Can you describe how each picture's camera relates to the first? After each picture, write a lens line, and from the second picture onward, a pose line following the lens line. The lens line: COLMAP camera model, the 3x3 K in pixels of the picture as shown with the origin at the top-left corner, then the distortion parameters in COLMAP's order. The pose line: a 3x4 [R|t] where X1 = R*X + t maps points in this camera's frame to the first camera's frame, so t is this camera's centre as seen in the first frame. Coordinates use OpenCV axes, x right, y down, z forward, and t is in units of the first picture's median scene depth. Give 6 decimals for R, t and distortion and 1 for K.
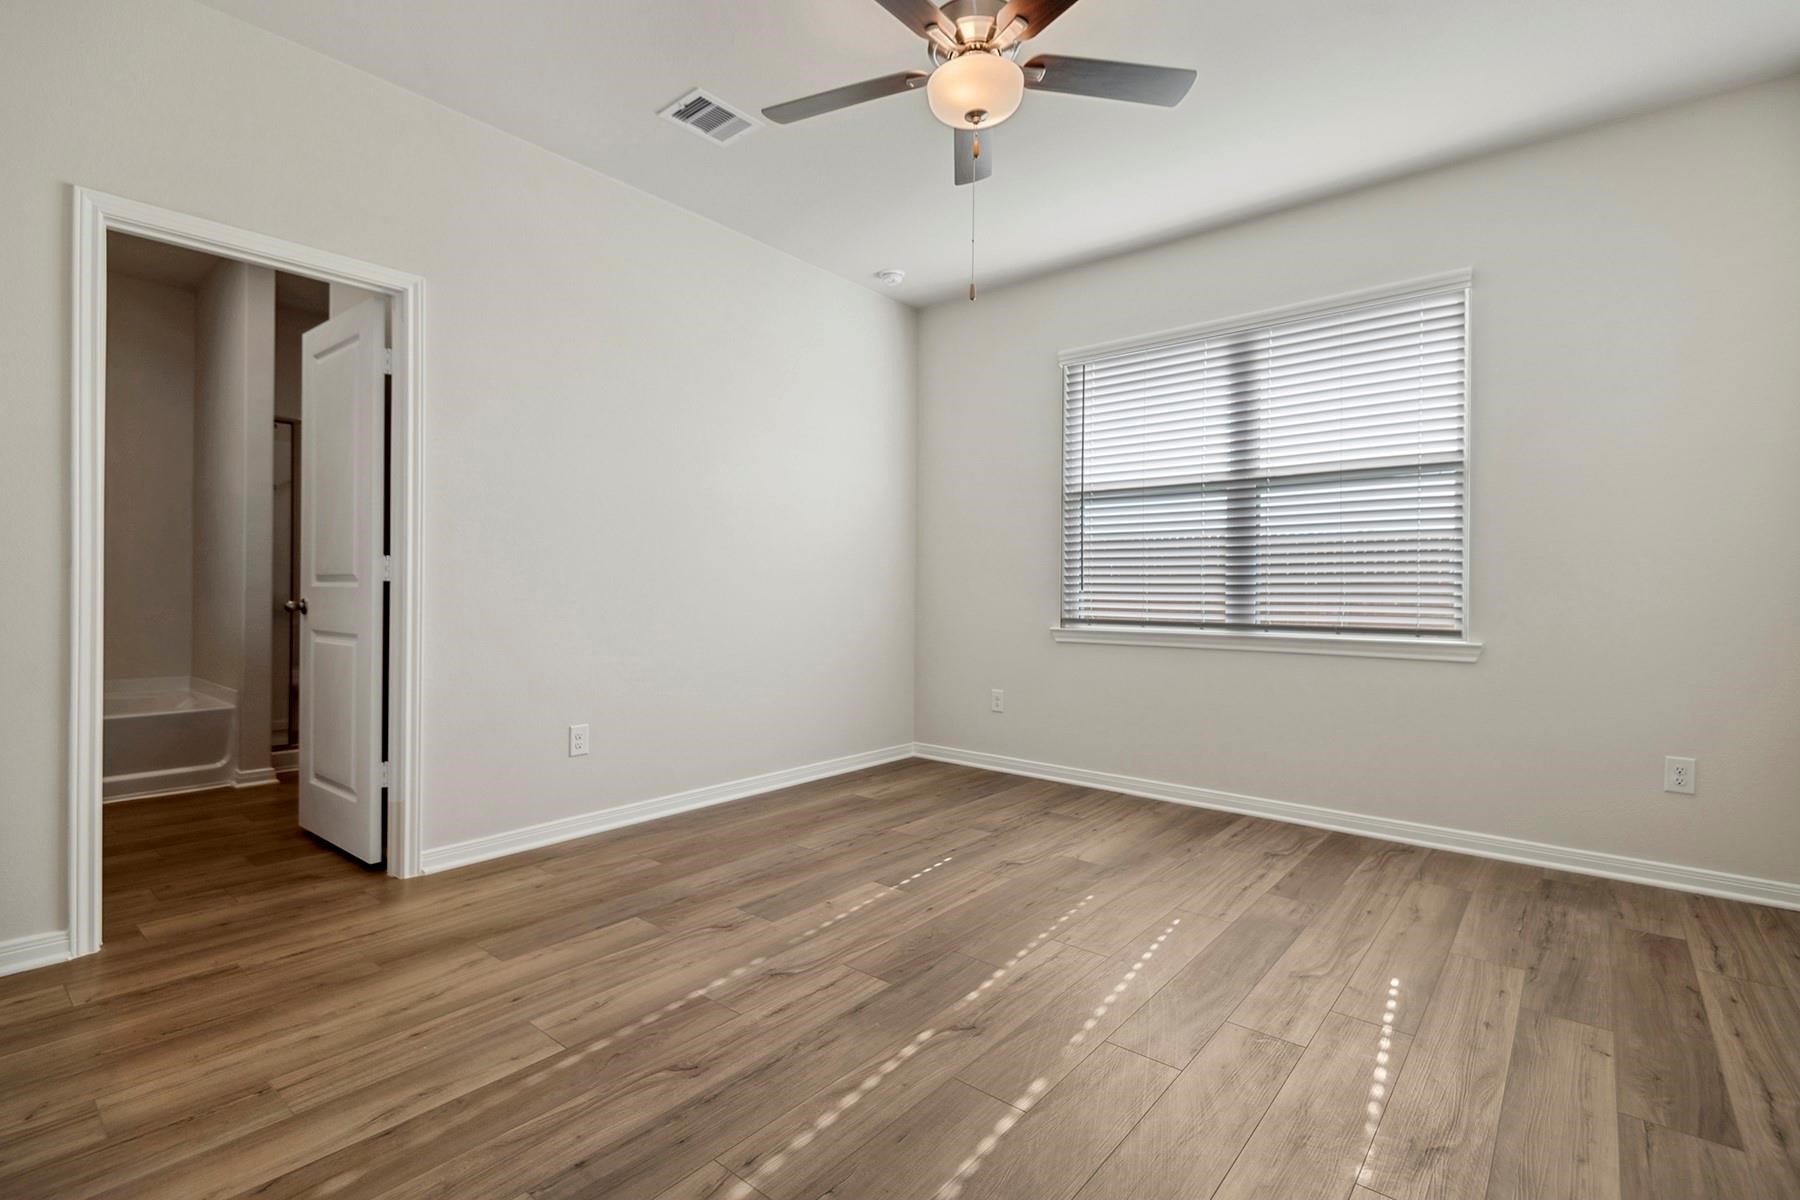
lens RADIAL K [[822.7, 0, 904.8], [0, 822.7, 587.7], [0, 0, 1]] dist [0.036147, -0.027189]
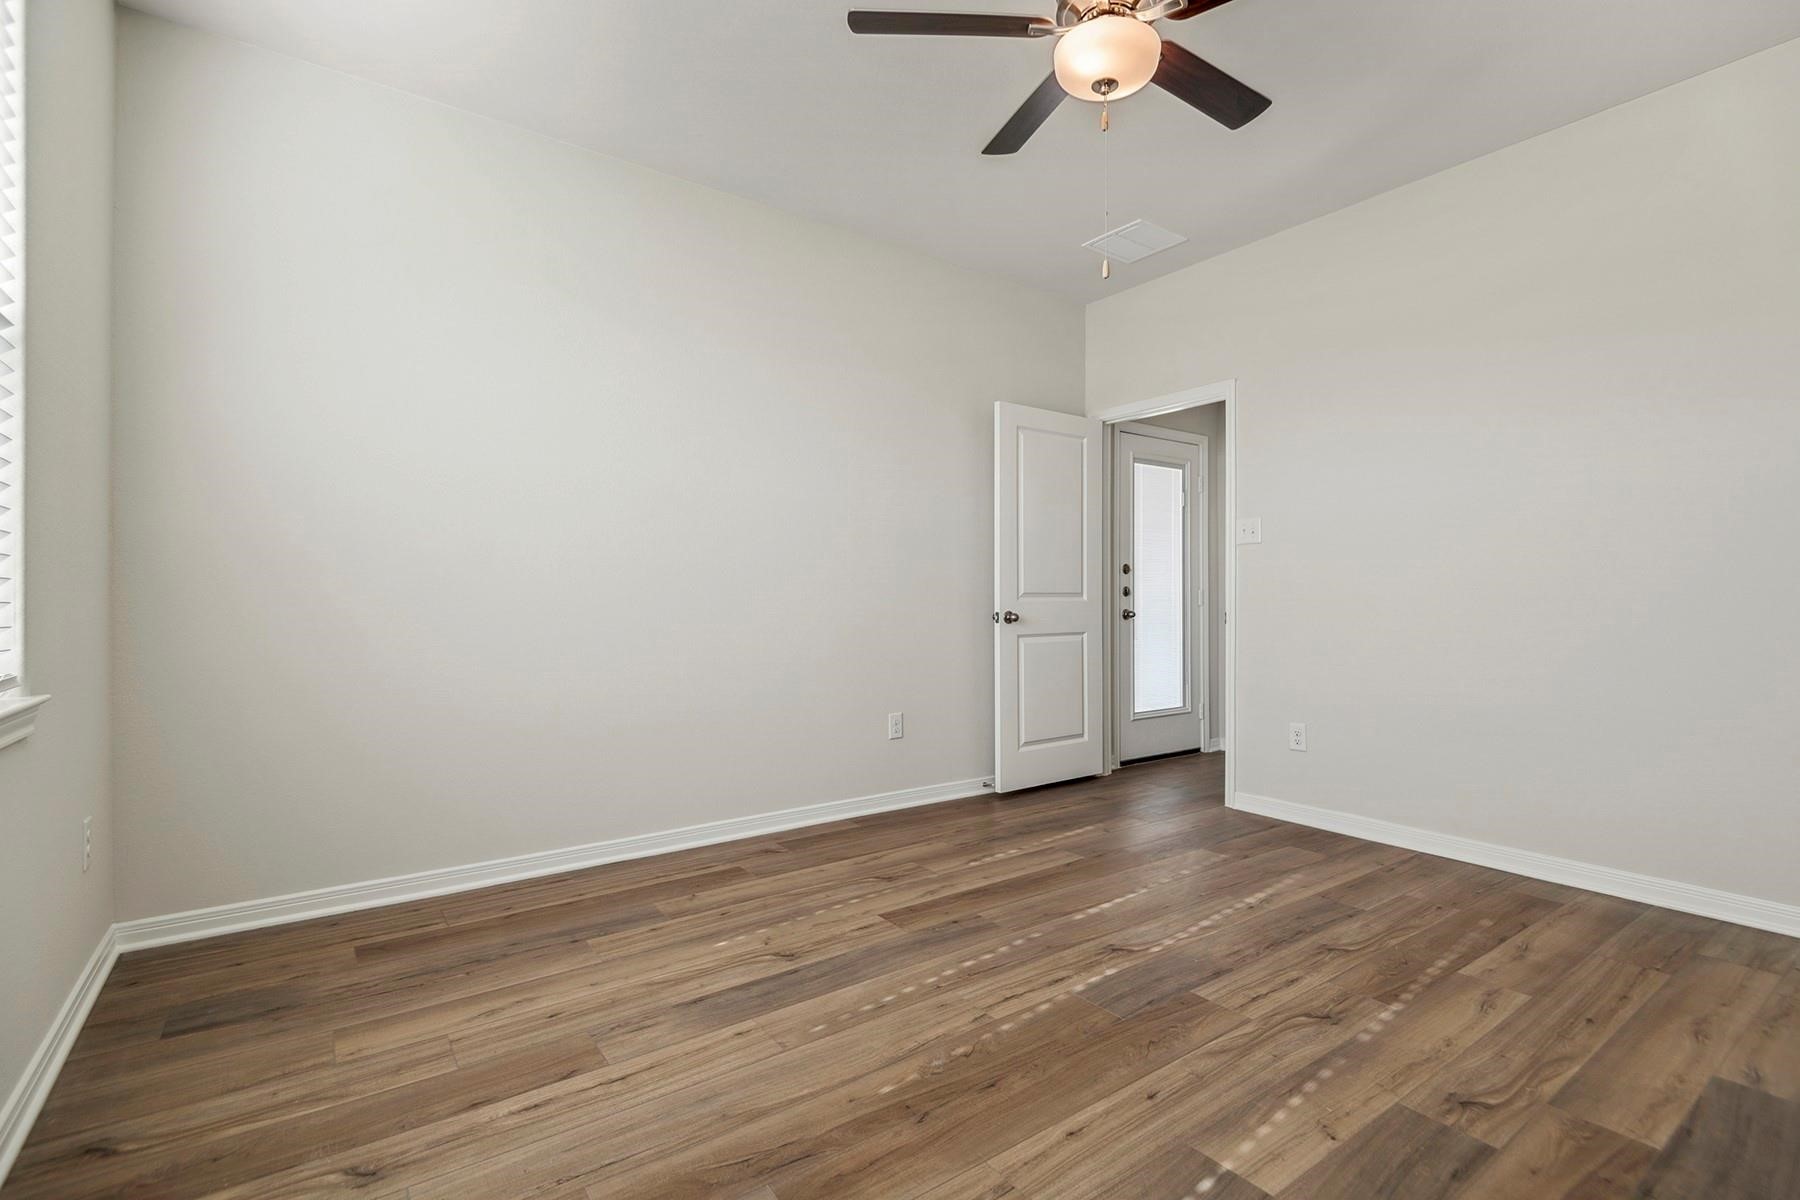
lens RADIAL K [[822.7, 0, 904.8], [0, 822.7, 587.7], [0, 0, 1]] dist [0.036147, -0.027189]
pose [[-0.967708, -0.005608, 0.252012, 0.062466], [-0.008840, 0.999893, -0.011695, 0.002762], [-0.251920, -0.013545, -0.967653, 1.892339]]
